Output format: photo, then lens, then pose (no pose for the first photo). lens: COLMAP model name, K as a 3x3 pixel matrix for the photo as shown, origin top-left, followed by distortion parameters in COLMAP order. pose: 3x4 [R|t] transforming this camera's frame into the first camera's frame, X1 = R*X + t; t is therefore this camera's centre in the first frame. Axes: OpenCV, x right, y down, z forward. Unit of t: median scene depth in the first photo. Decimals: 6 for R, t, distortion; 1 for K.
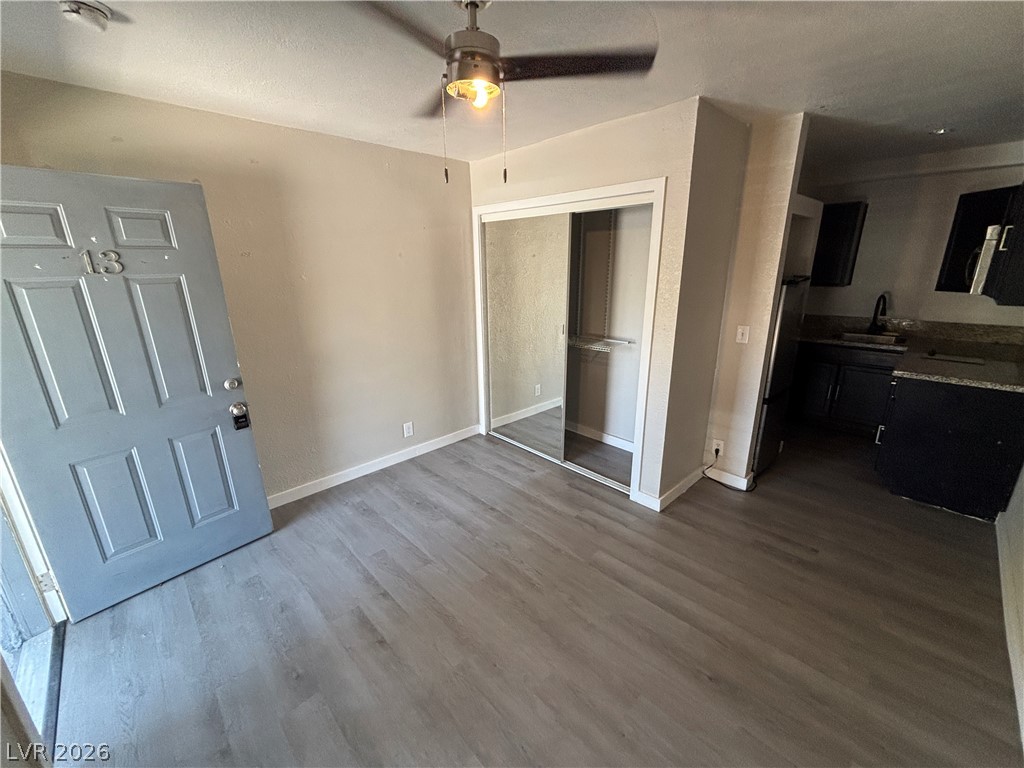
lens RADIAL K [[415.1, 0, 512.0], [0, 415.1, 384.0], [0, 0, 1]] dist [0.001315, 0.000660]
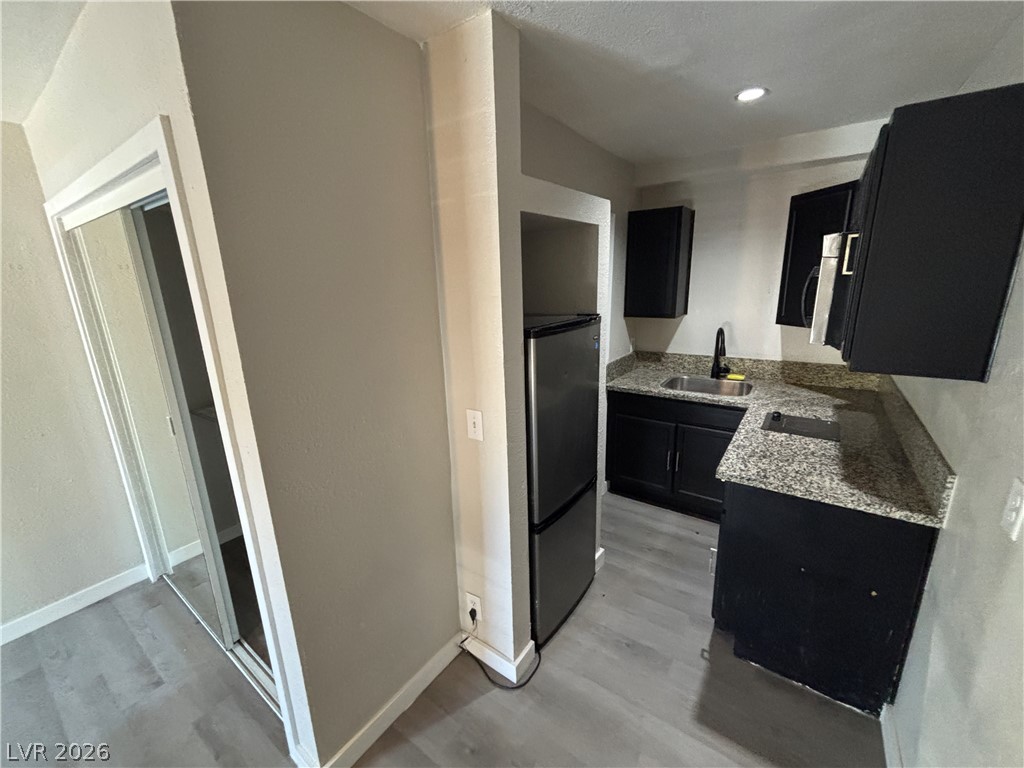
lens RADIAL K [[415.1, 0, 512.0], [0, 415.1, 384.0], [0, 0, 1]] dist [0.001315, 0.000660]
pose [[0.982725, -0.061835, 0.174438, 0.509520], [0.068486, 0.997127, -0.032363, -0.153639], [-0.171936, 0.043750, 0.984136, 0.433331]]
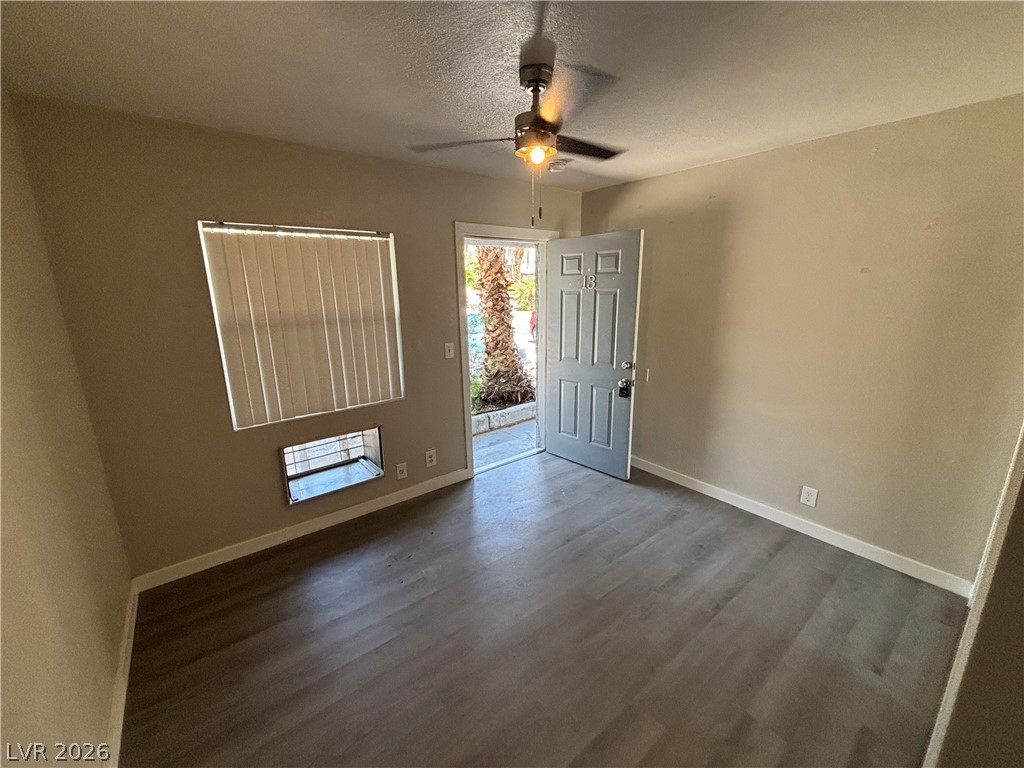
lens RADIAL K [[412.0, 0, 510.1], [0, 412.0, 384.2], [0, 0, 1]] dist [0.002298, 0.000108]
pose [[-0.103738, 0.248335, -0.963103, 0.608732], [-0.268325, 0.925436, 0.267525, -0.170904], [0.957727, 0.286177, -0.029368, 0.541596]]
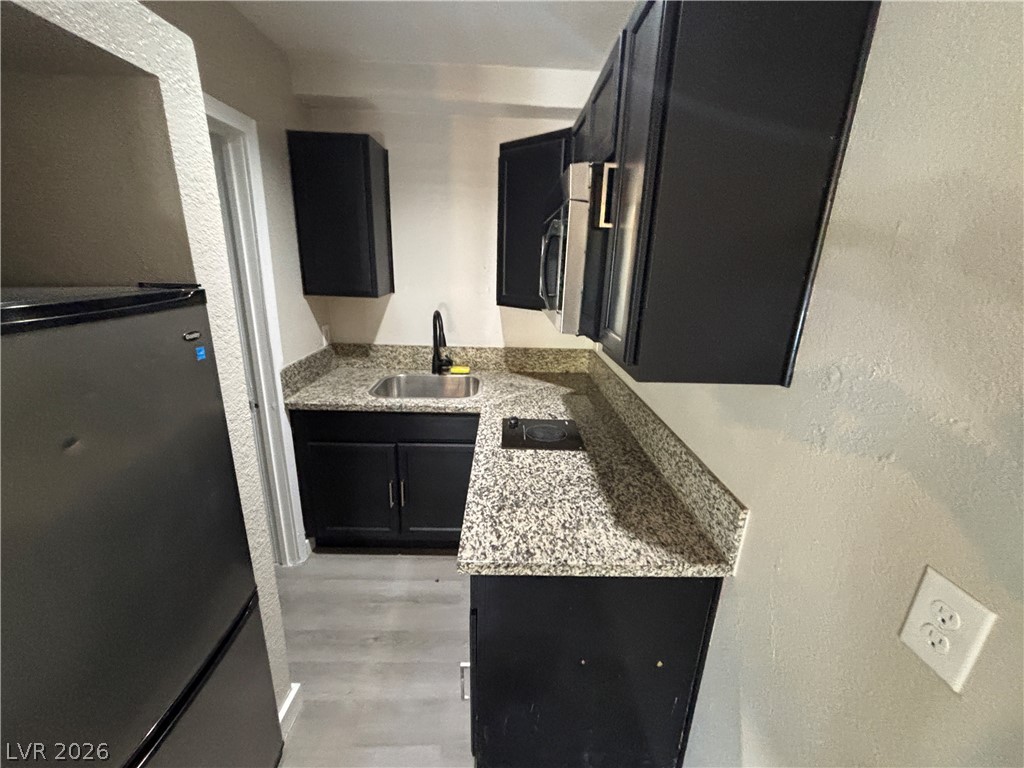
lens RADIAL K [[412.0, 0, 510.1], [0, 412.0, 384.2], [0, 0, 1]] dist [0.002298, 0.000108]
pose [[0.681251, -0.178026, 0.710073, 0.705748], [0.165612, 0.982311, 0.087390, -0.195117], [-0.713071, 0.058062, 0.698684, 0.695125]]
